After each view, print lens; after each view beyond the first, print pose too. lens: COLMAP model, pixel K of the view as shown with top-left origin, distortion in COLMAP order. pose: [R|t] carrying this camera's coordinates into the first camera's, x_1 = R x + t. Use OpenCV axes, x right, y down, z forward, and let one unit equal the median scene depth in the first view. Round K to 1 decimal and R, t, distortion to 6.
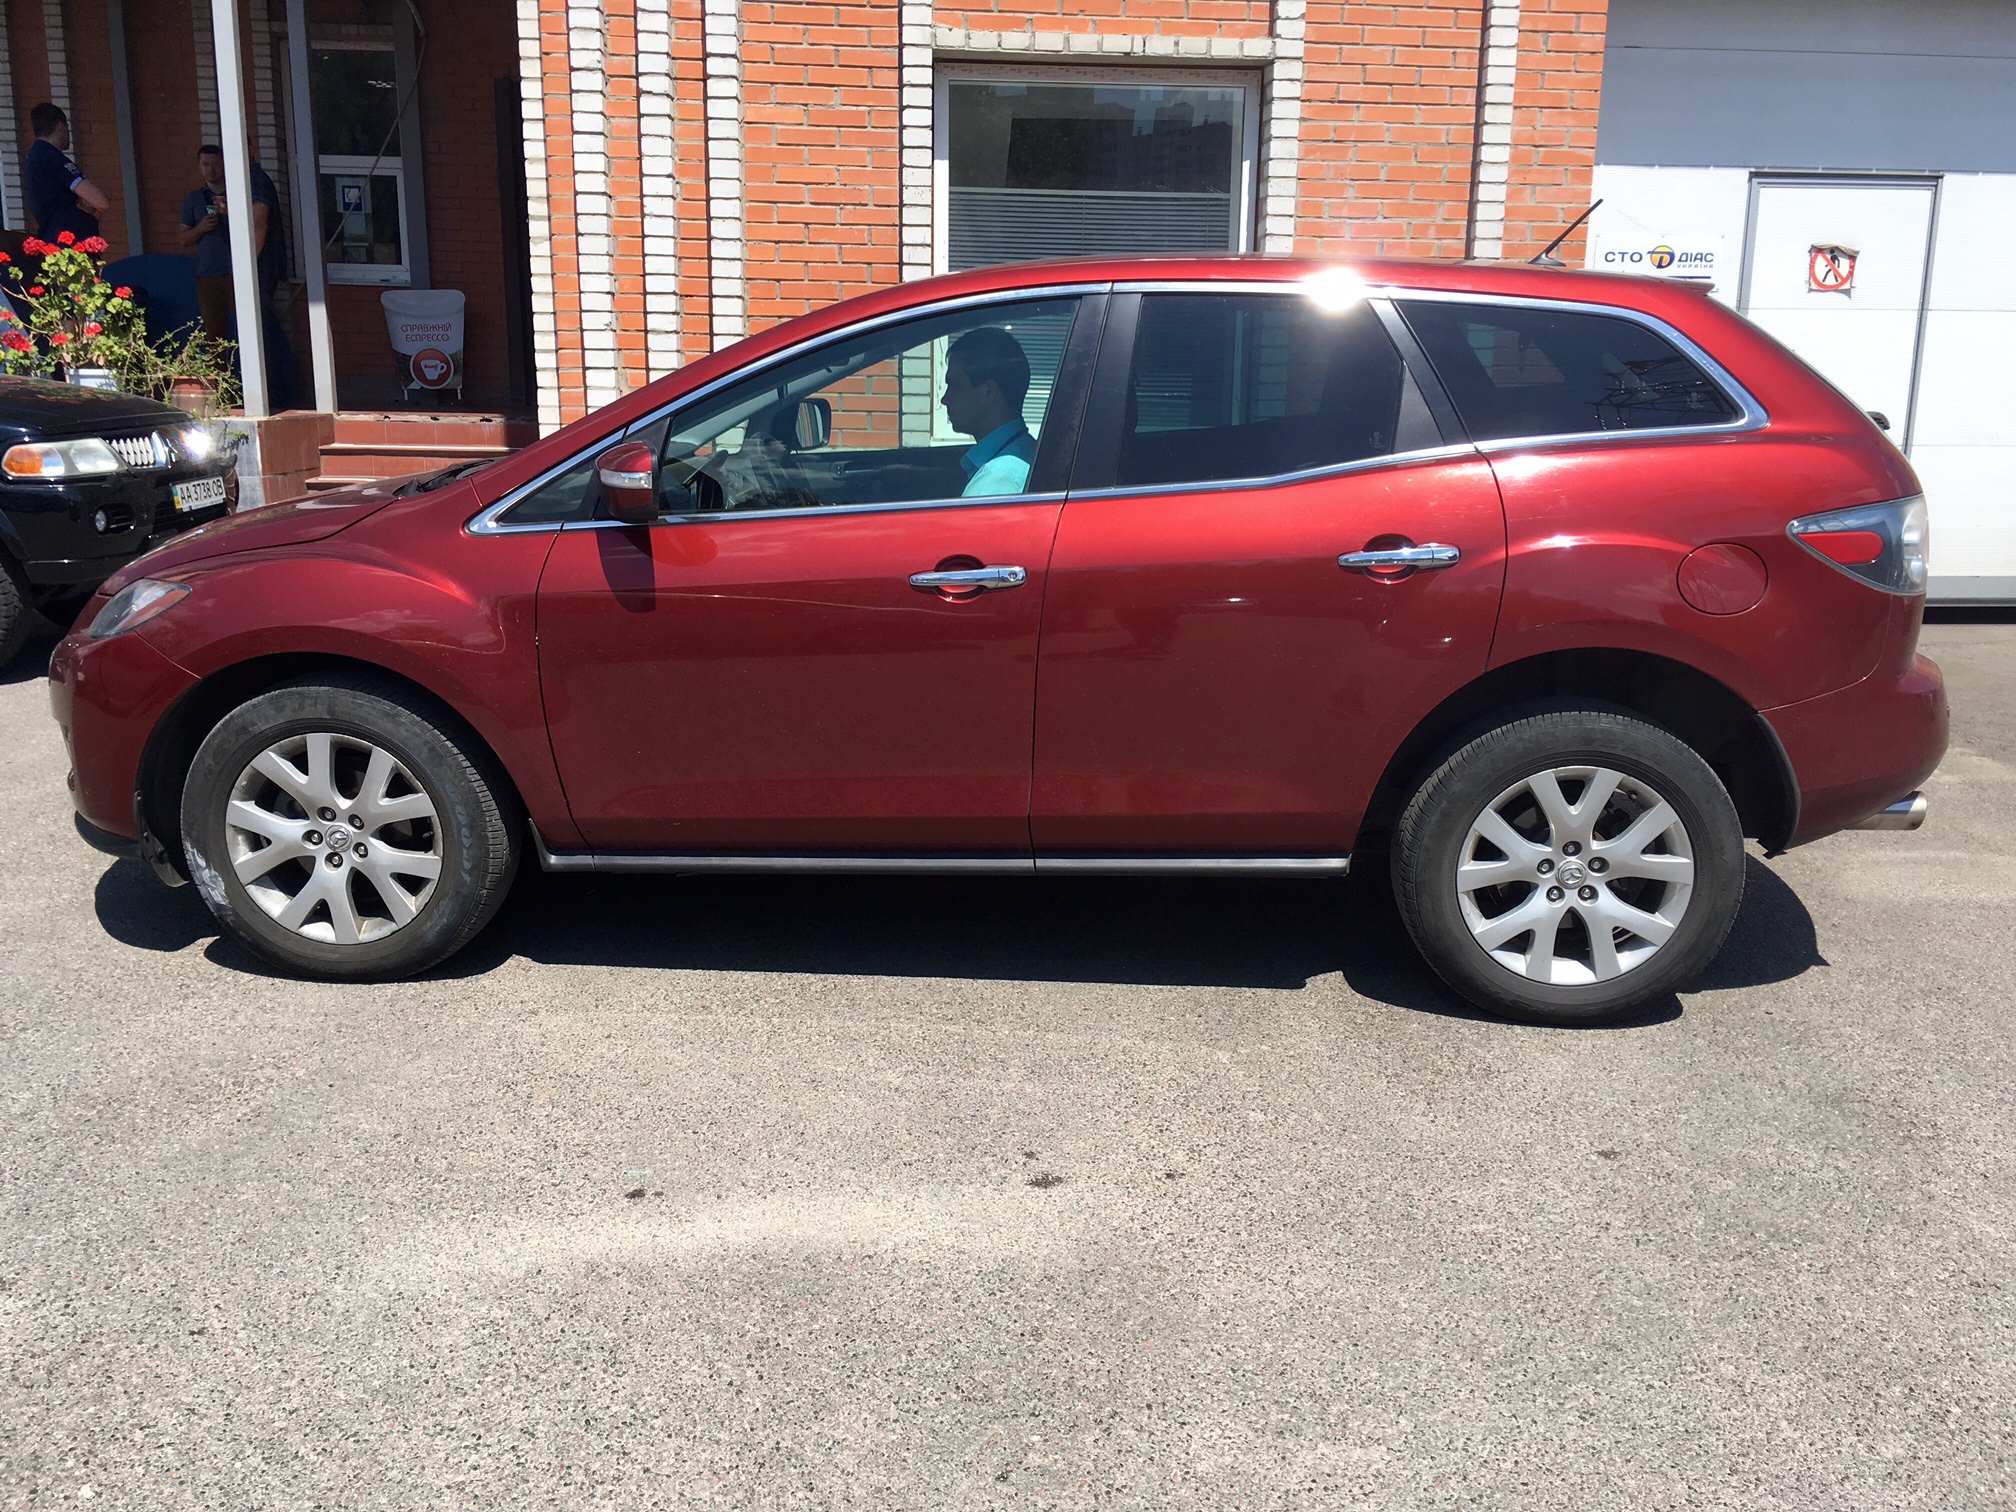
lens RADIAL K [[1724.4, 0, 1002.6], [0, 1724.4, 756.3], [0, 0, 1]] dist [0.085901, -0.130763]
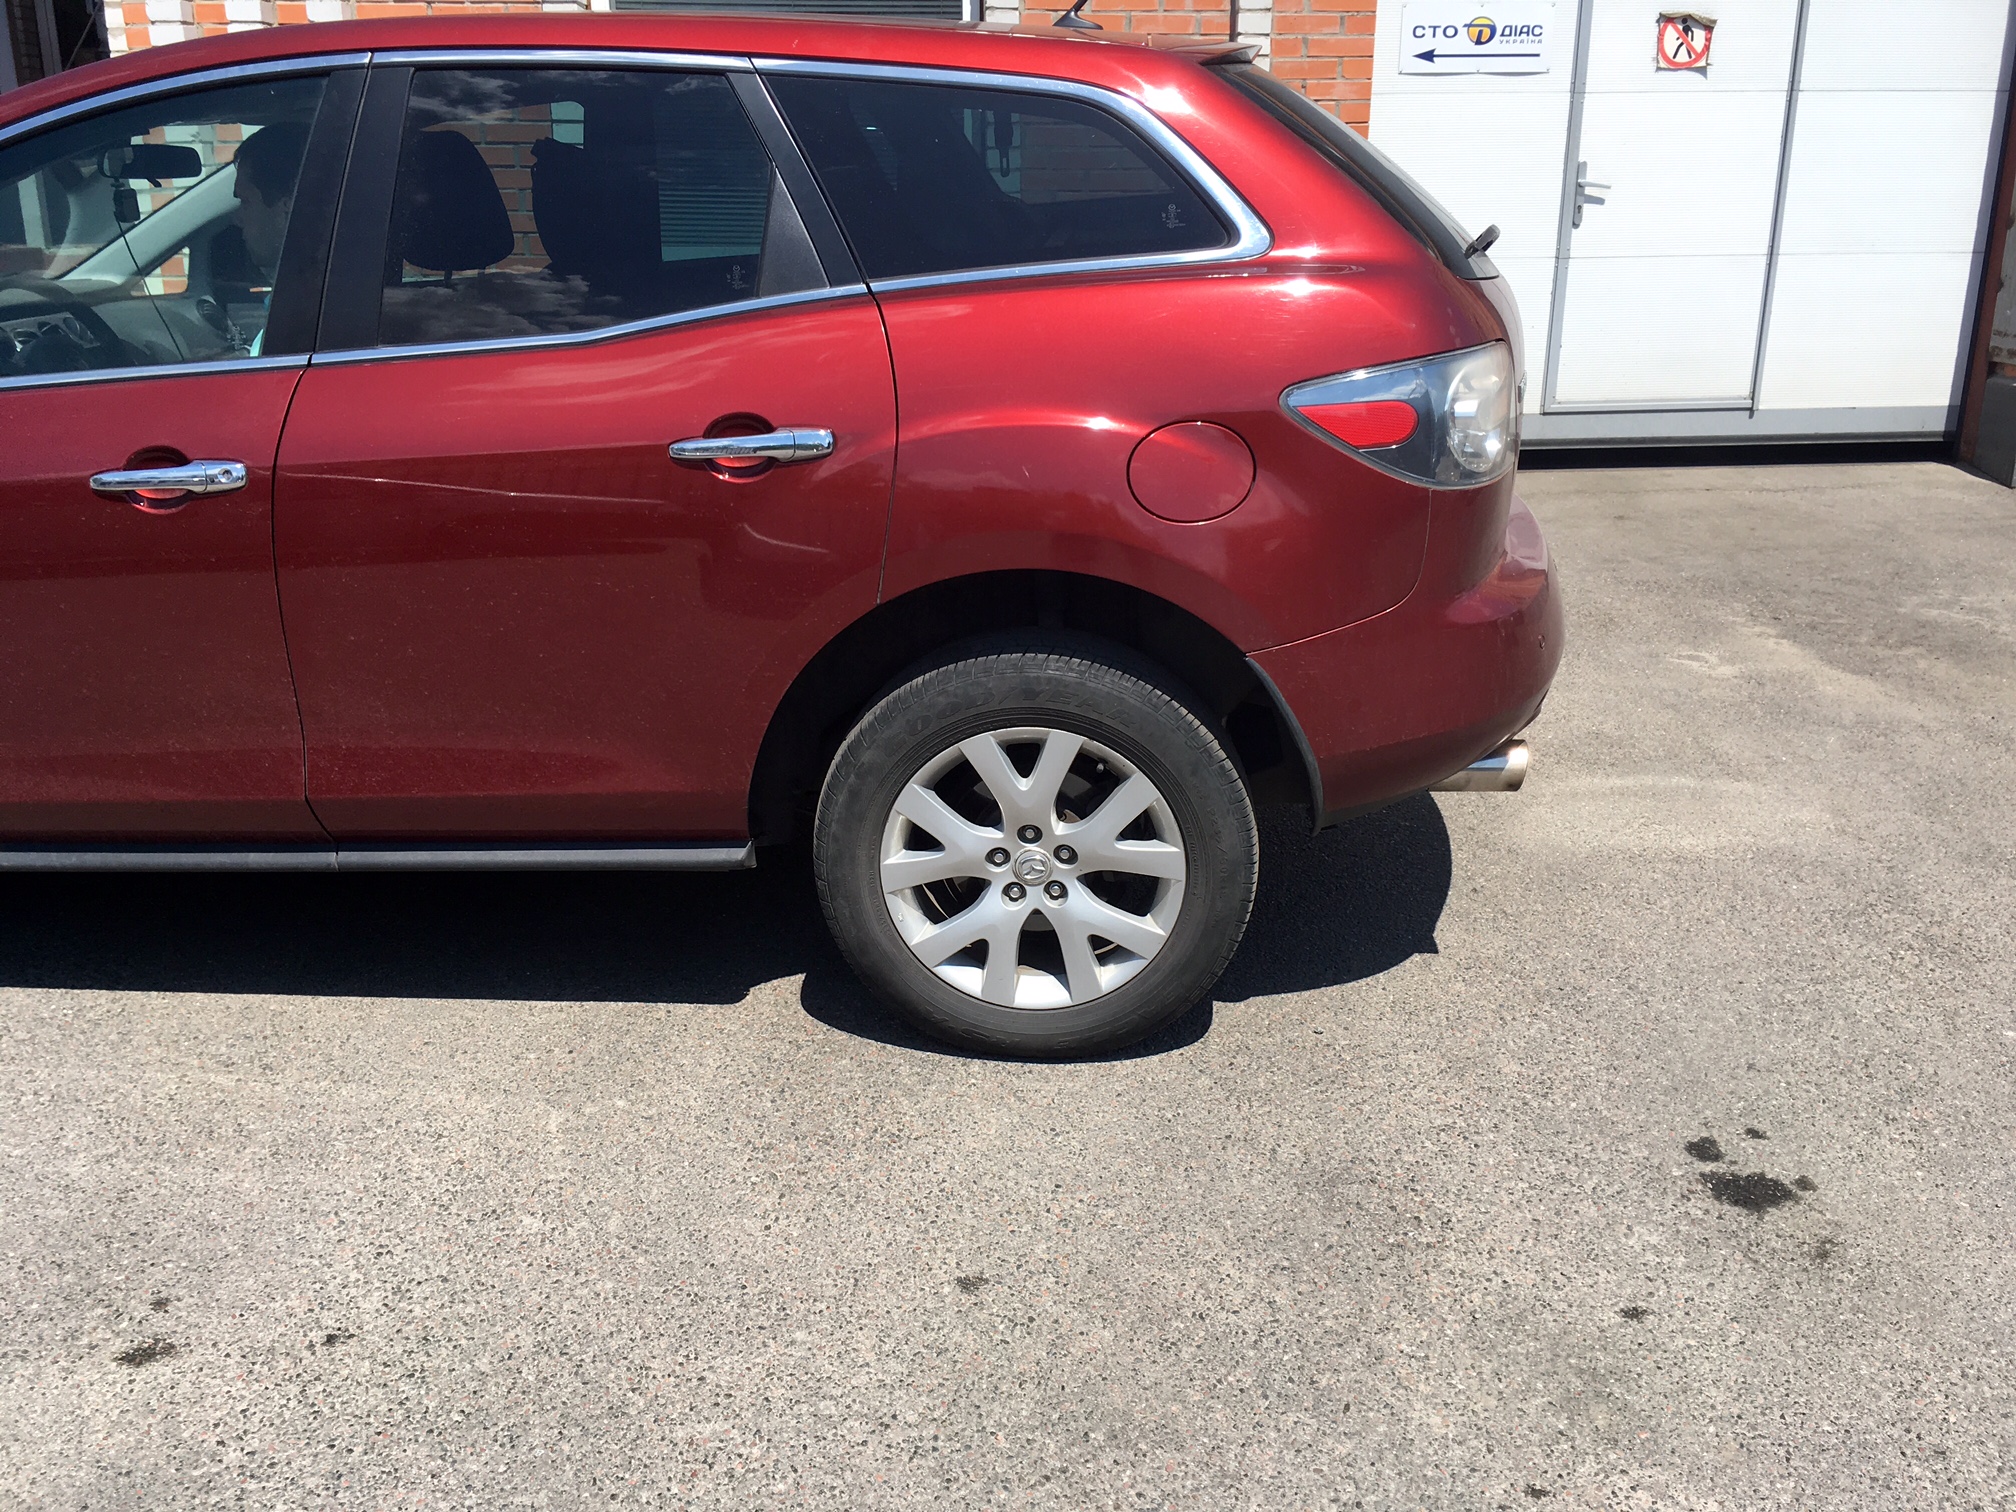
lens RADIAL K [[1724.4, 0, 1002.6], [0, 1724.4, 756.3], [0, 0, 1]] dist [0.085901, -0.130763]
pose [[0.999851, -0.012907, -0.011441, 0.322989], [0.013998, 0.994780, 0.101076, -0.055237], [0.010077, -0.101222, 0.994813, 0.261477]]
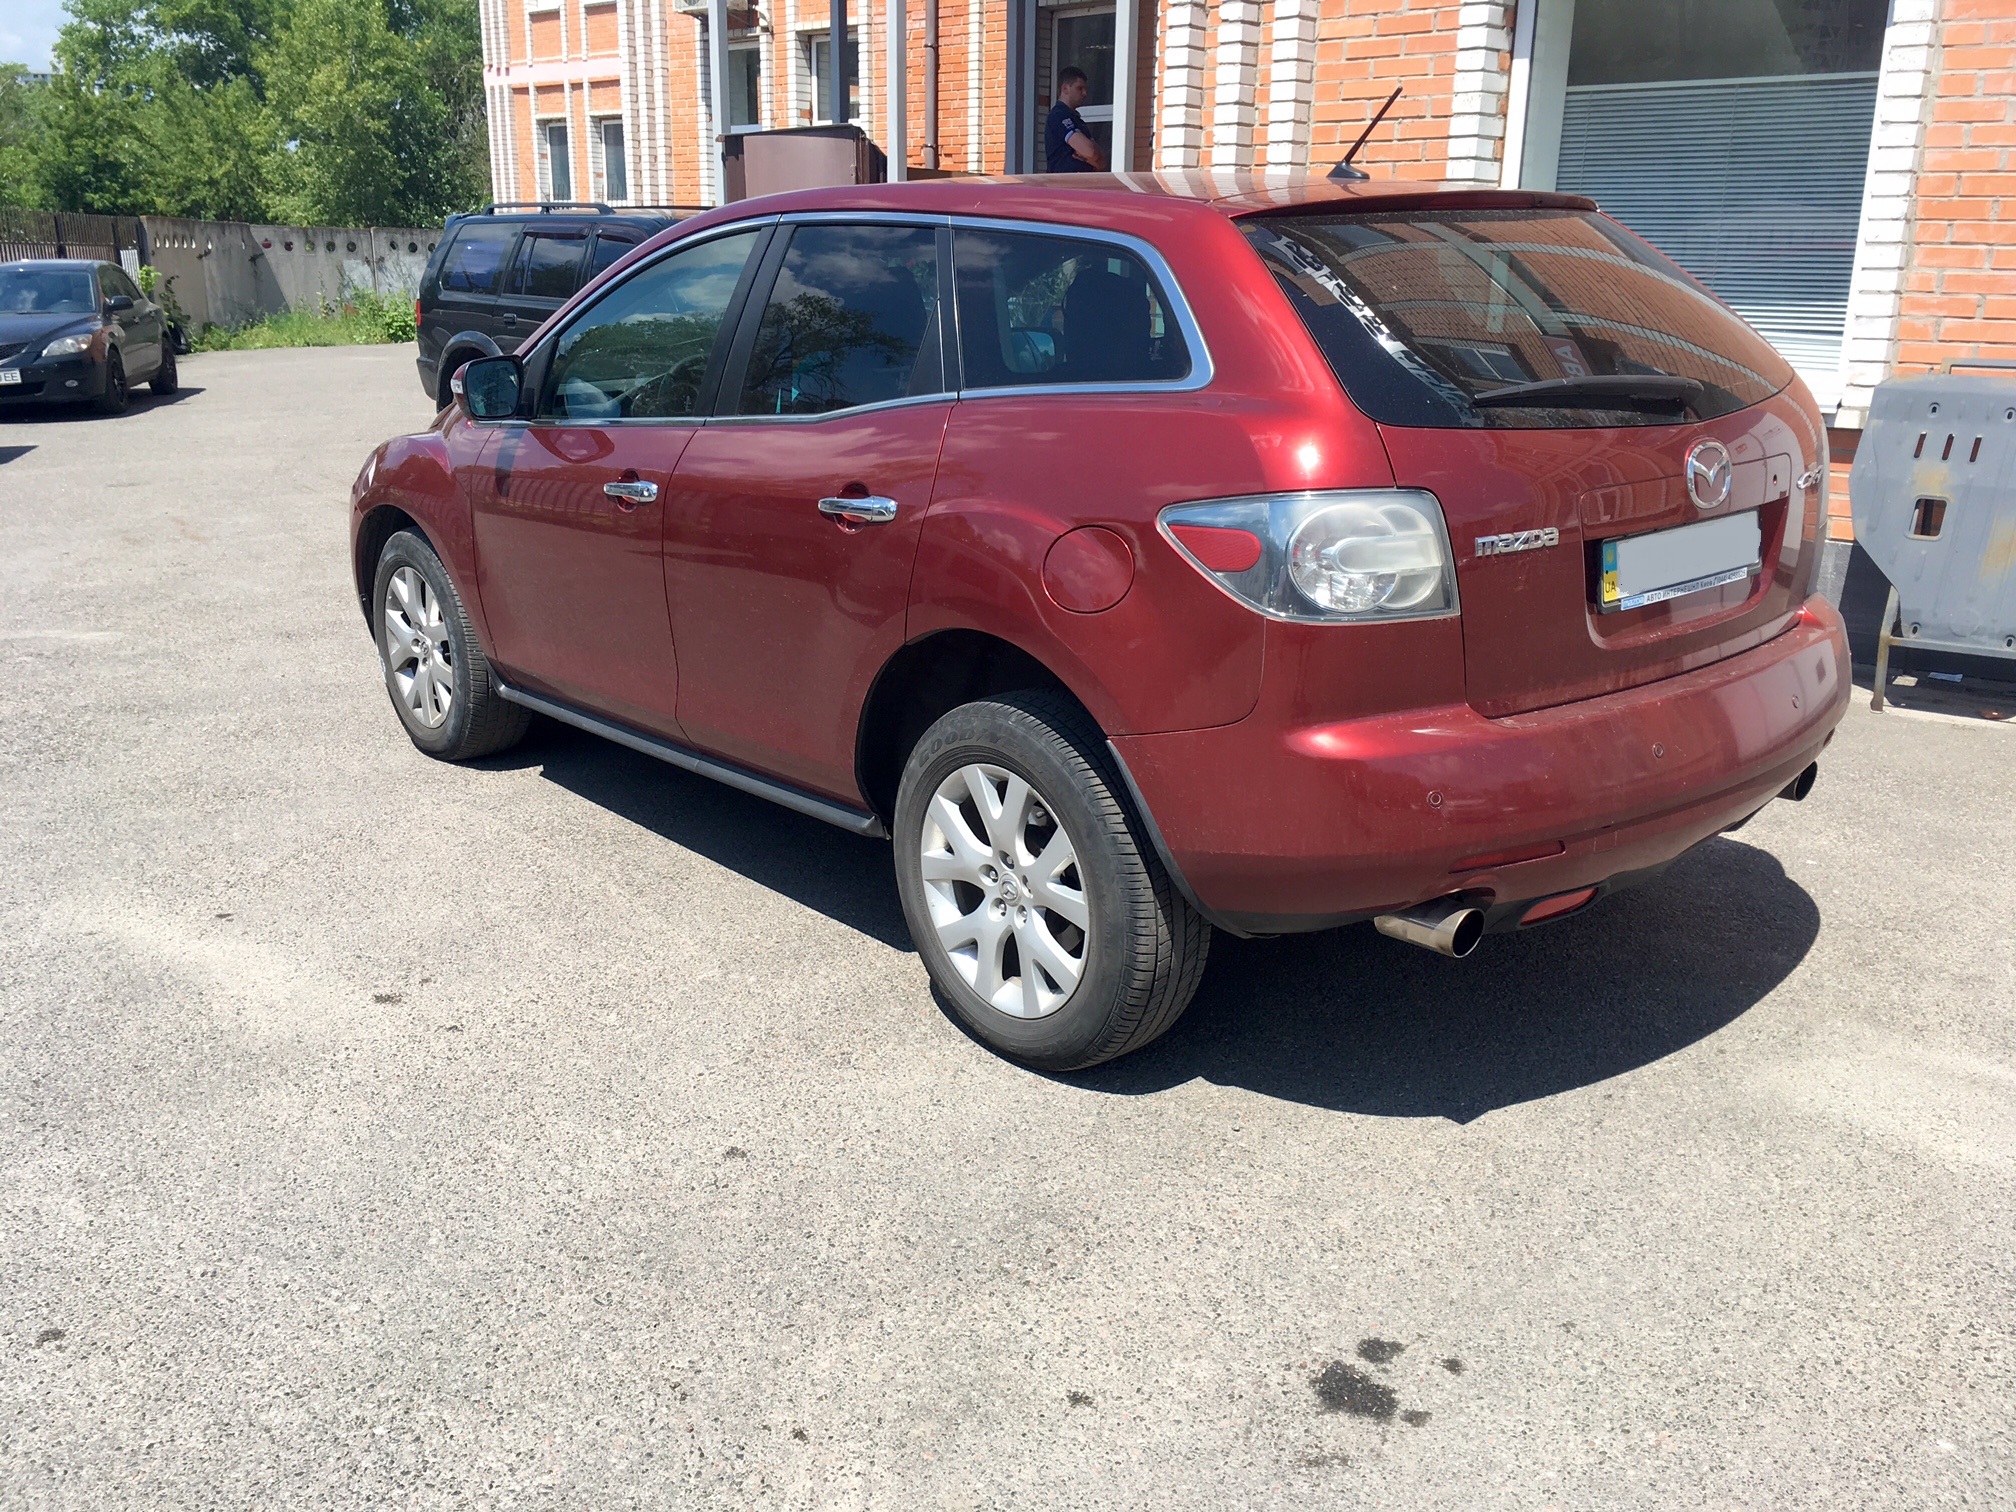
lens RADIAL K [[1724.4, 0, 1002.6], [0, 1724.4, 756.3], [0, 0, 1]] dist [0.085901, -0.130763]
pose [[0.696765, 0.190871, -0.691438, 0.913985], [-0.161372, 0.980947, 0.108175, -0.091580], [0.698912, 0.036207, 0.714291, 0.369962]]
